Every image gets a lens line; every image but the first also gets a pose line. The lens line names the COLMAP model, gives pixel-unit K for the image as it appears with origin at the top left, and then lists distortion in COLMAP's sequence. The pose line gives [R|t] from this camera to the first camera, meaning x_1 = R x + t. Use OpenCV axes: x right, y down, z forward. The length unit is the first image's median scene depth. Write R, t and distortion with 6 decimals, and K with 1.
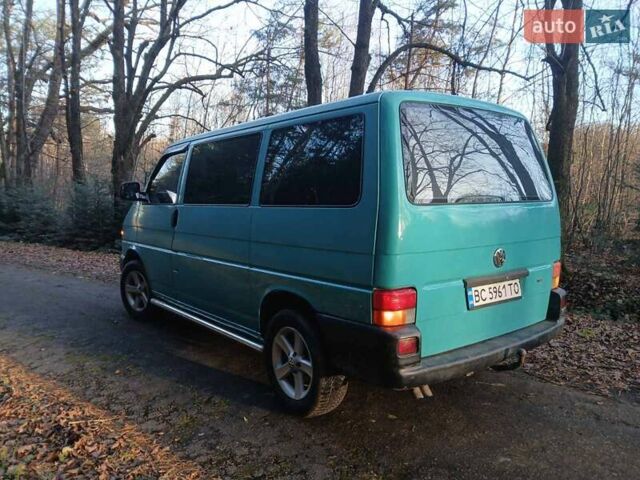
lens RADIAL K [[505.1, 0, 322.5], [0, 505.1, 228.0], [0, 0, 1]] dist [-0.007540, -0.015910]
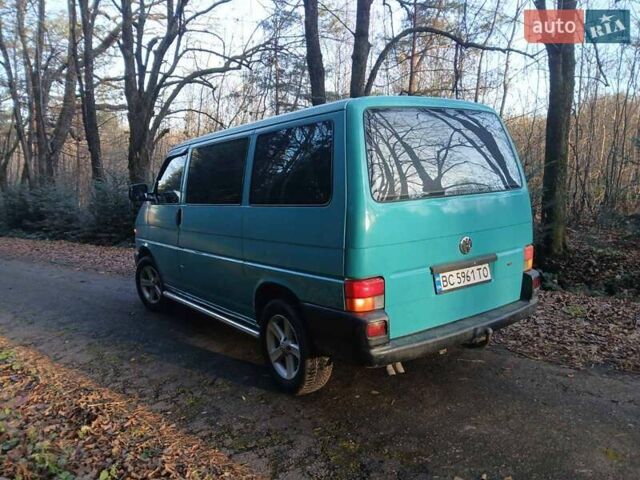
lens RADIAL K [[504.0, 0, 321.7], [0, 504.0, 229.7], [0, 0, 1]] dist [0.023622, -0.062926]
pose [[0.998093, -0.041219, -0.045947, 0.066757], [0.042878, 0.998441, 0.035736, -0.019631], [0.044402, -0.037638, 0.998304, -0.072475]]
